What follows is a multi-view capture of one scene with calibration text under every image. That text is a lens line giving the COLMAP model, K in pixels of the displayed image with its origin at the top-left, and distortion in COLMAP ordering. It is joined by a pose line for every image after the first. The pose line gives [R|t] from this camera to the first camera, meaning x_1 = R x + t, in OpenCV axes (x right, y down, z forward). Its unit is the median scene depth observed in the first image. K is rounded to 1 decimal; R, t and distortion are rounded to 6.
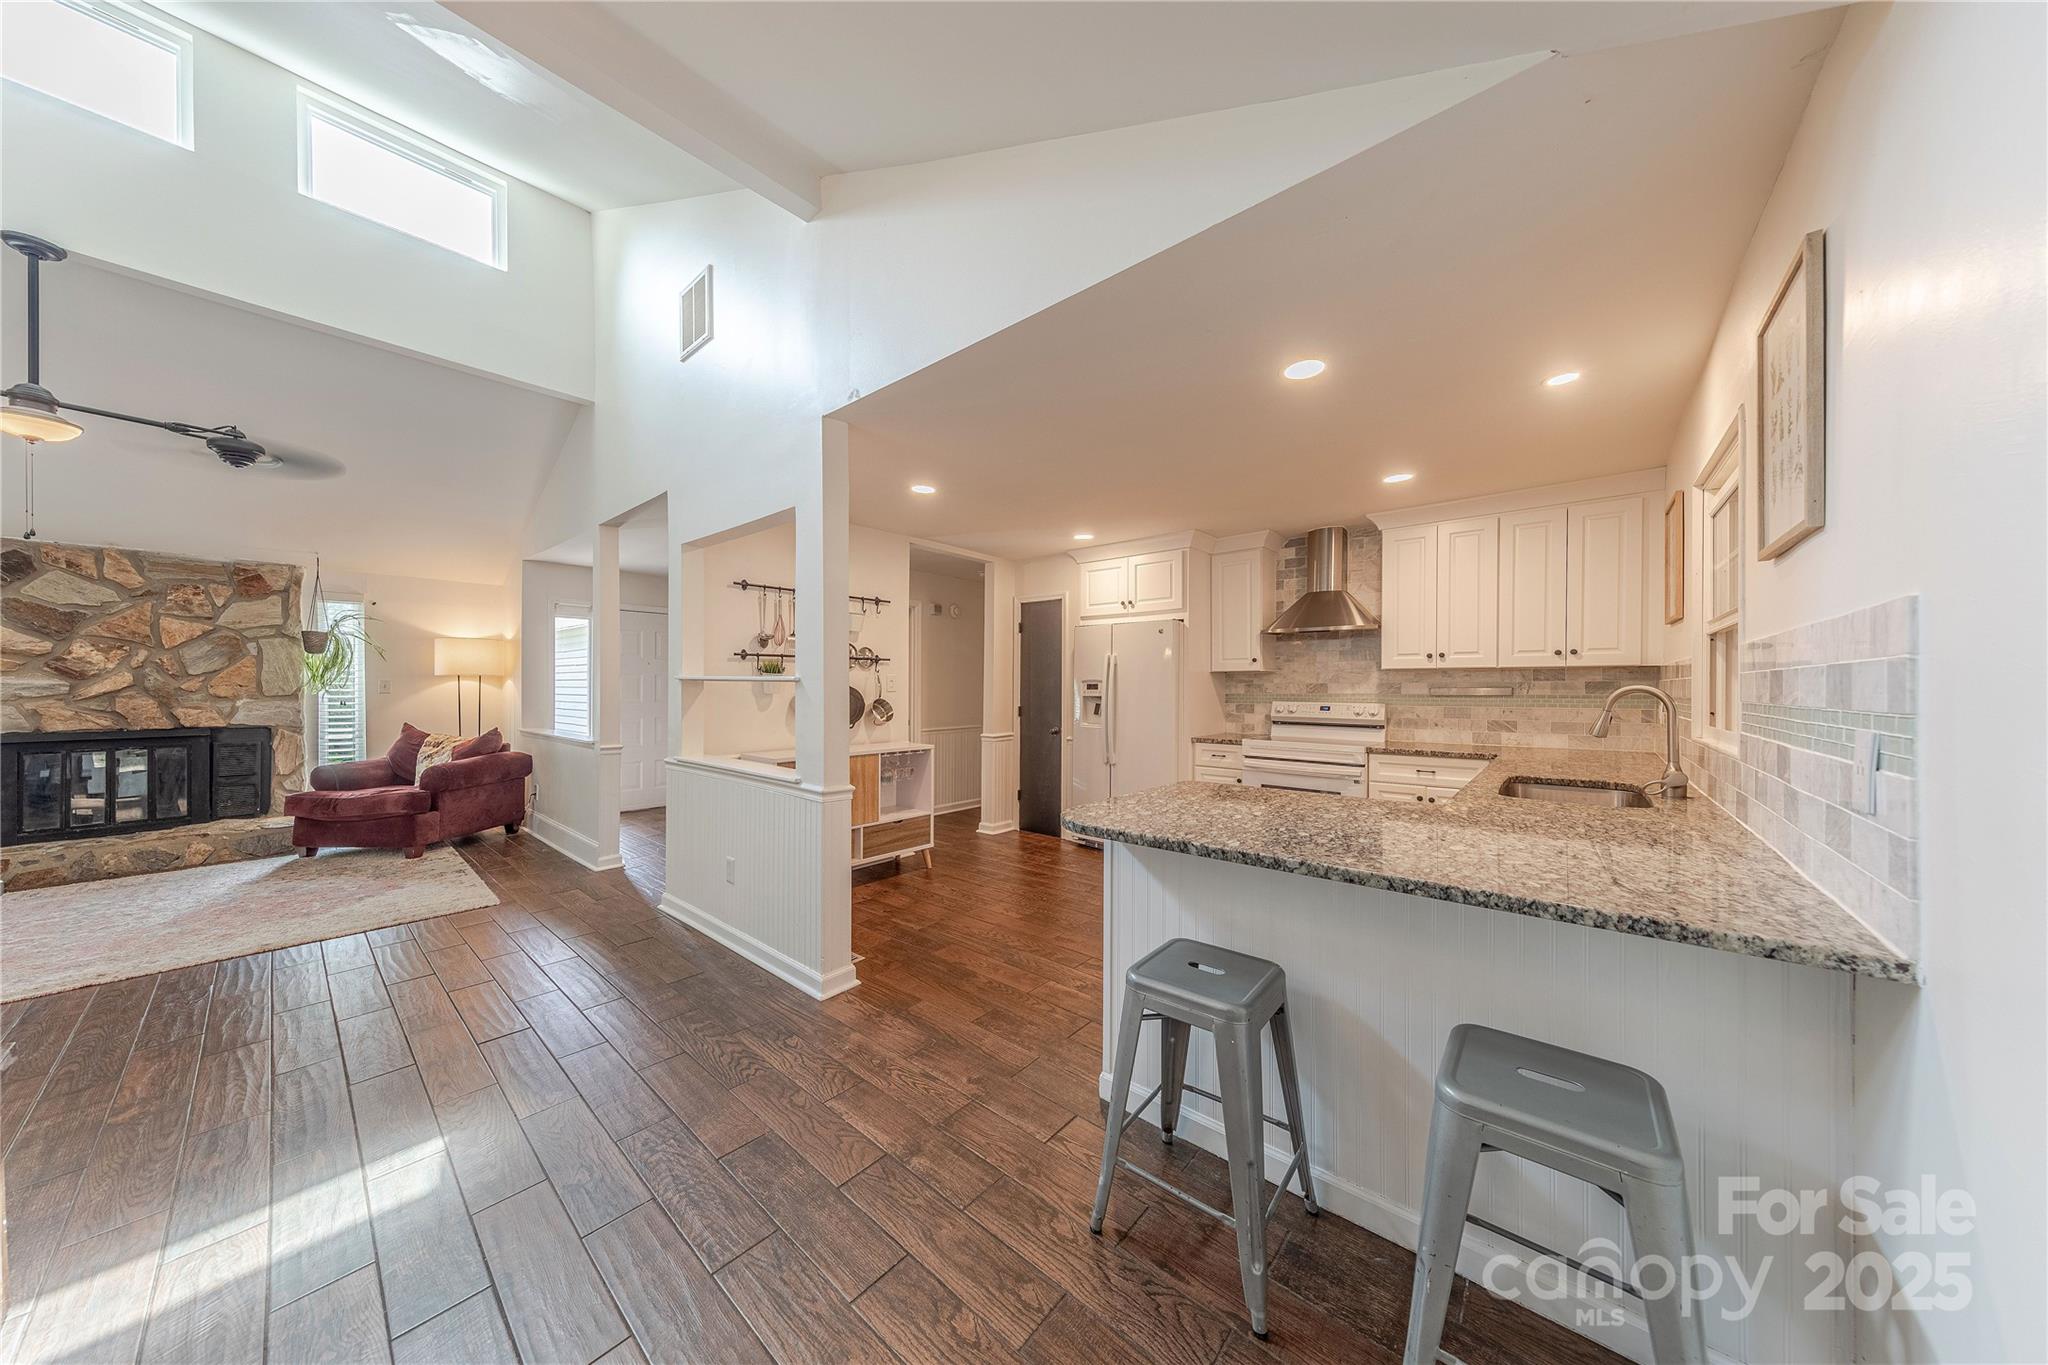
lens RADIAL K [[641.7, 0, 1018.2], [0, 641.7, 686.1], [0, 0, 1]] dist [0.010908, 0.000011]
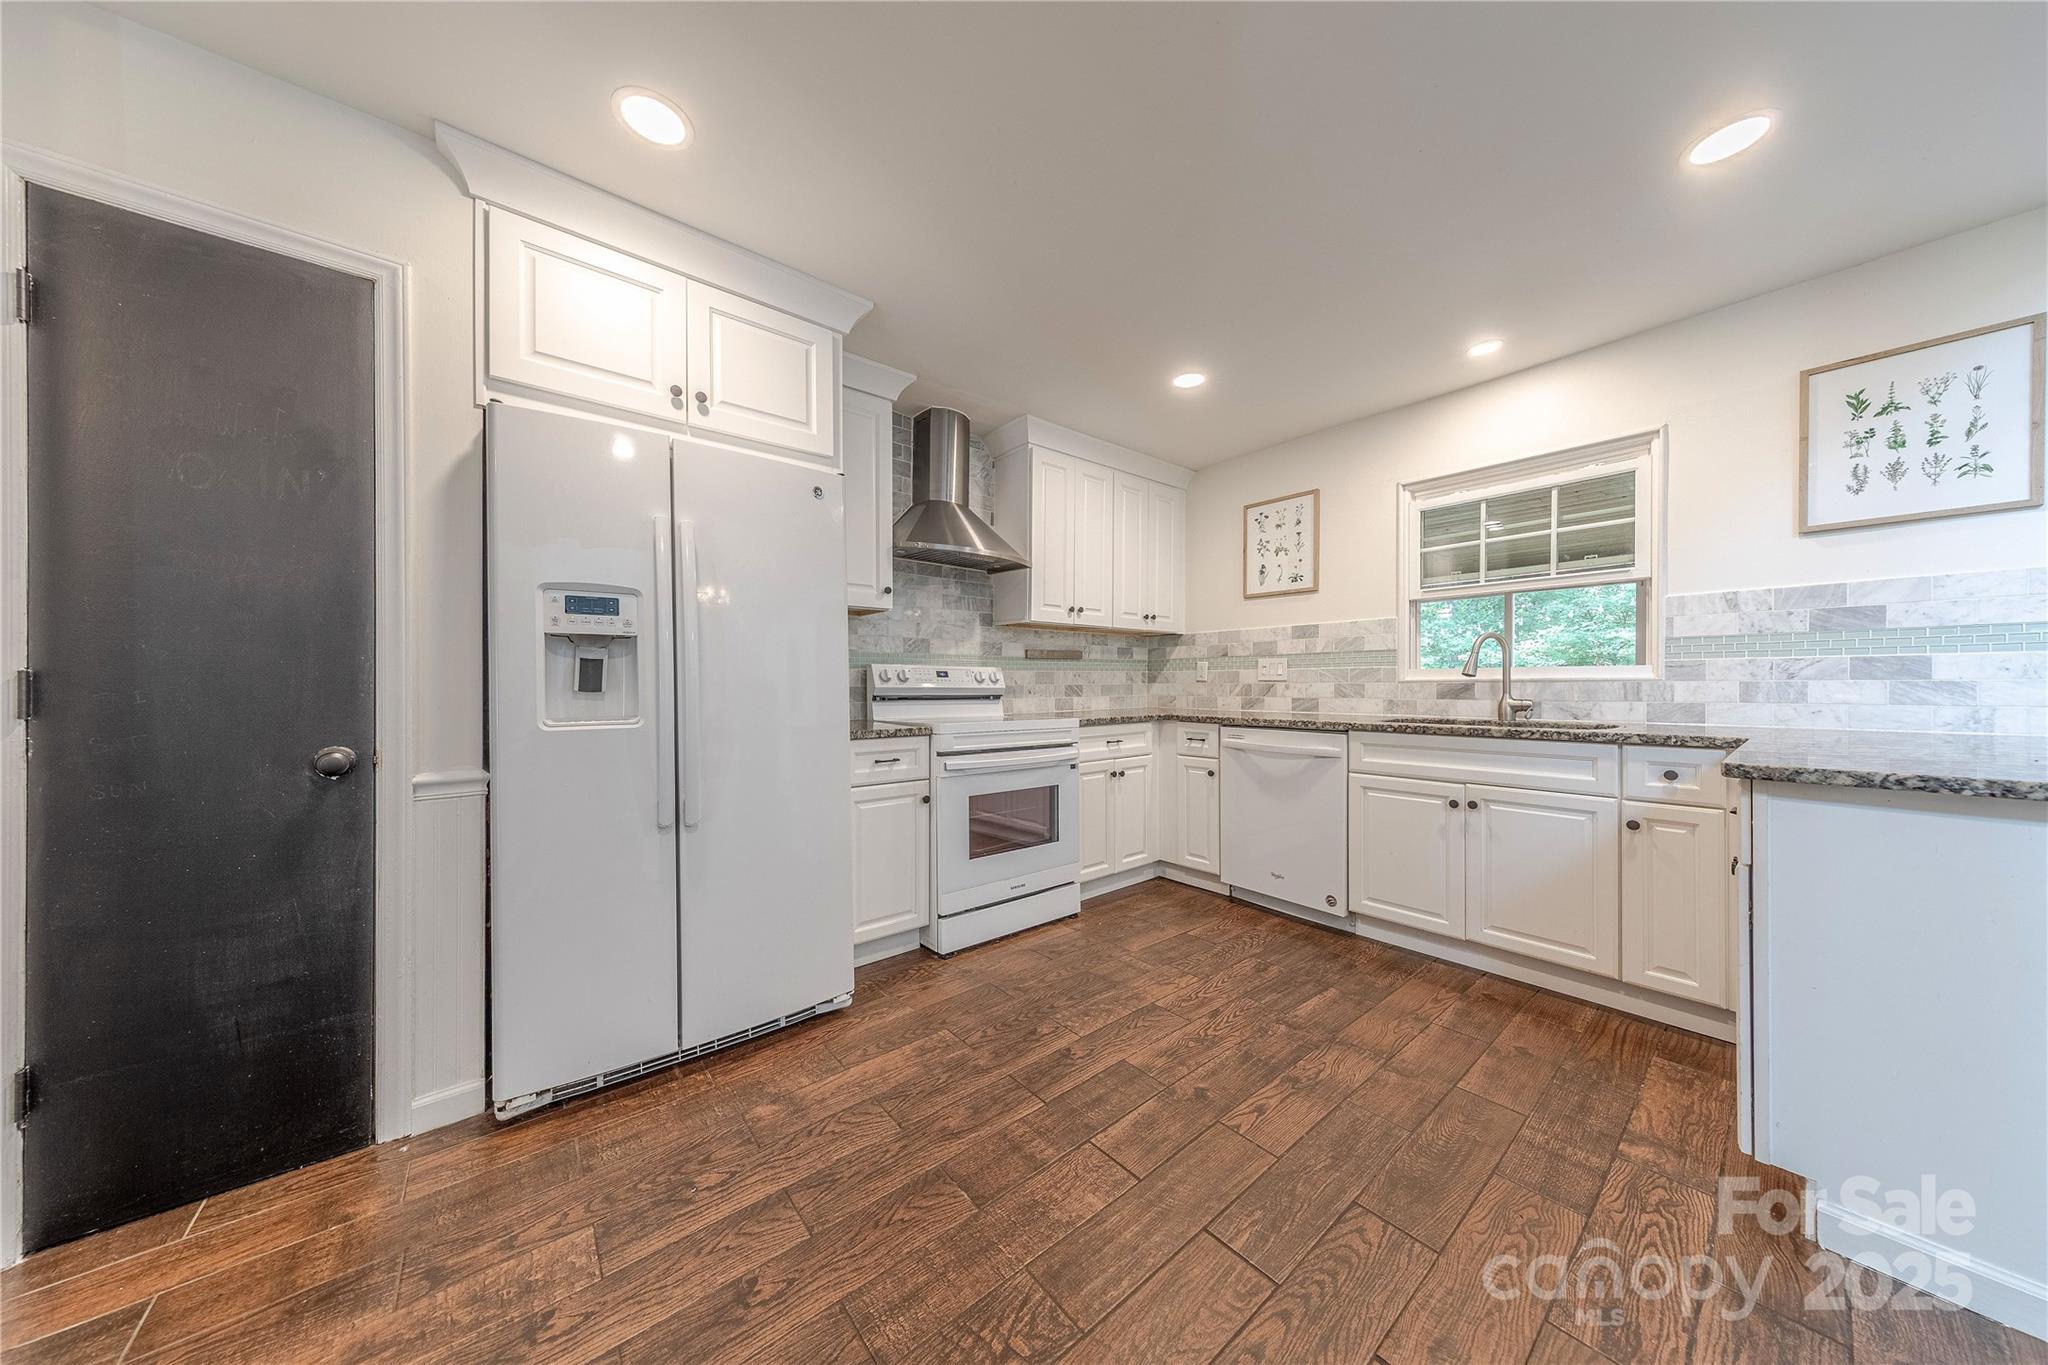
lens RADIAL K [[641.7, 0, 1018.2], [0, 641.7, 686.1], [0, 0, 1]] dist [0.010908, 0.000011]
pose [[0.169388, -0.003141, 0.985544, -0.196015], [0.001485, 0.999995, 0.002932, 0.046998], [-0.985548, 0.000967, 0.169392, 0.827293]]
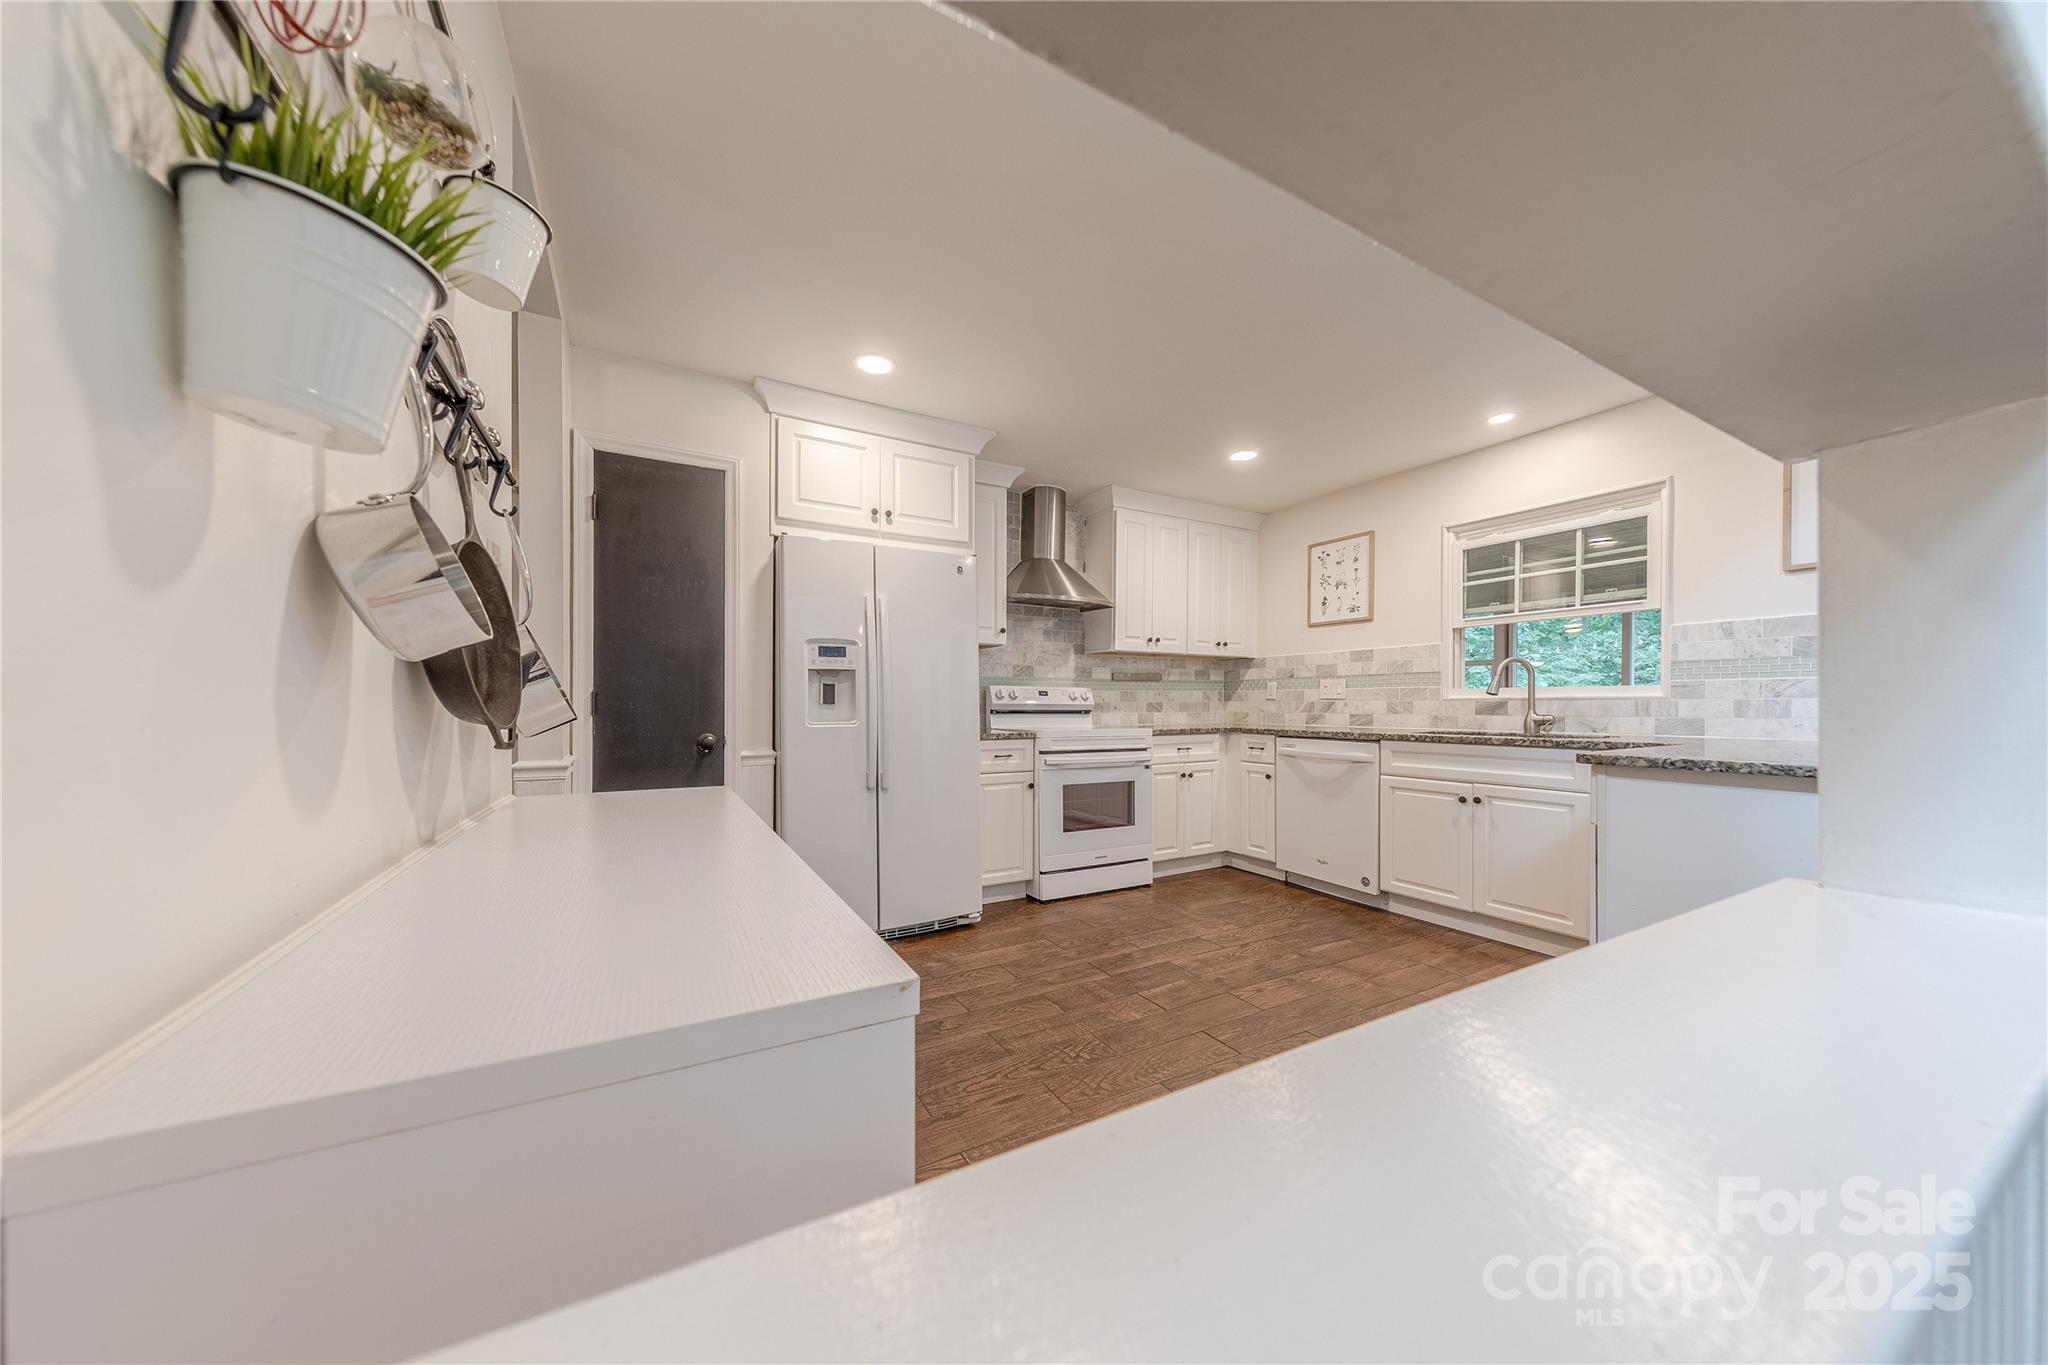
lens RADIAL K [[651.7, 0, 986.7], [0, 651.7, 710.5], [0, 0, 1]] dist [0.000196, -0.000002]
pose [[0.364598, -0.009128, 0.931120, -0.394163], [-0.001307, 0.999946, 0.010315, 0.050607], [-0.931164, -0.004977, 0.364567, 0.769796]]
